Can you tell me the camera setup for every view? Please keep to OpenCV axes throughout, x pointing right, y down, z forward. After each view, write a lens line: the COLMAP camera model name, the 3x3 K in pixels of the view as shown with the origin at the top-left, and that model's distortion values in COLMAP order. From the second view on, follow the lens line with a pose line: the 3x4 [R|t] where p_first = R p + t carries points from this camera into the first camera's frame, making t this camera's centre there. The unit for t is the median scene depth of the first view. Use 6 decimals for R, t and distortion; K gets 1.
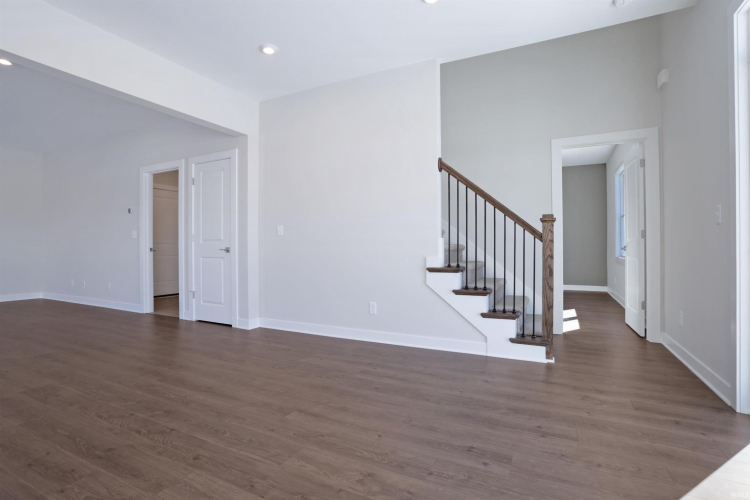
lens RADIAL K [[337.7, 0, 401.1], [0, 337.7, 248.2], [0, 0, 1]] dist [-0.040356, 0.000226]
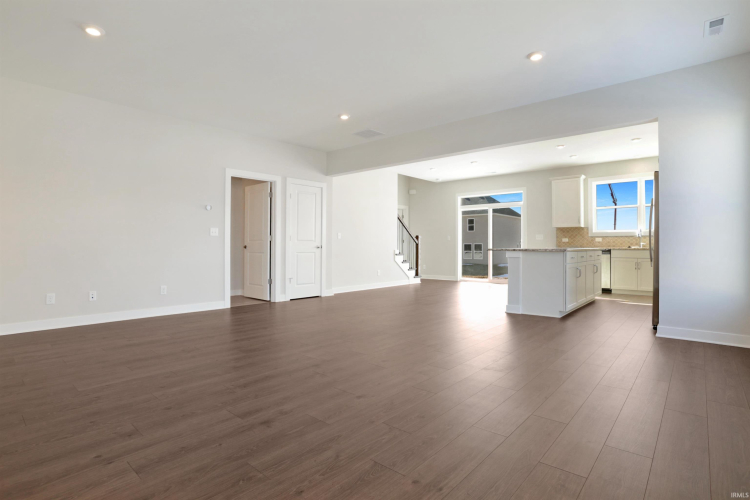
lens RADIAL K [[387.9, 0, 375.0], [0, 387.9, 250.0], [0, 0, 1]] dist [-0.030357, 0.001008]
pose [[0.277124, -0.006865, 0.960810, -2.841598], [0.003838, 0.999974, 0.006038, 0.012473], [-0.960827, 0.002015, 0.277143, 0.344718]]
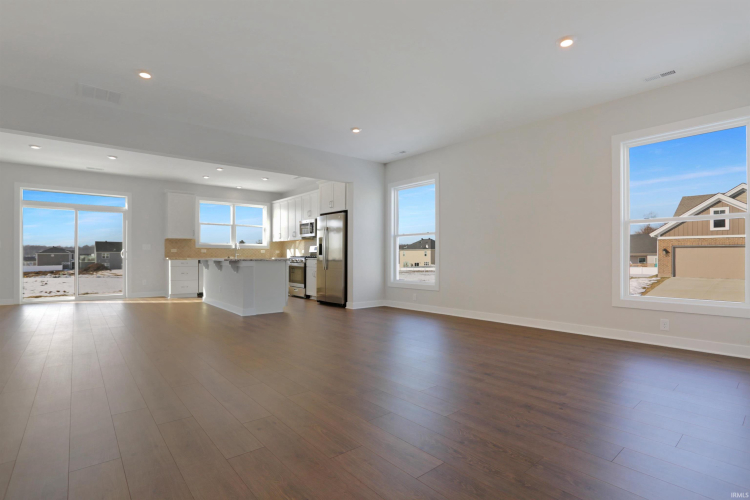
lens RADIAL K [[387.9, 0, 375.0], [0, 387.9, 250.0], [0, 0, 1]] dist [-0.030357, 0.001008]
pose [[-0.918149, 0.009170, 0.396128, -2.333035], [0.003265, 0.999873, -0.015579, 0.008724], [-0.396221, -0.013011, -0.918063, 1.900384]]
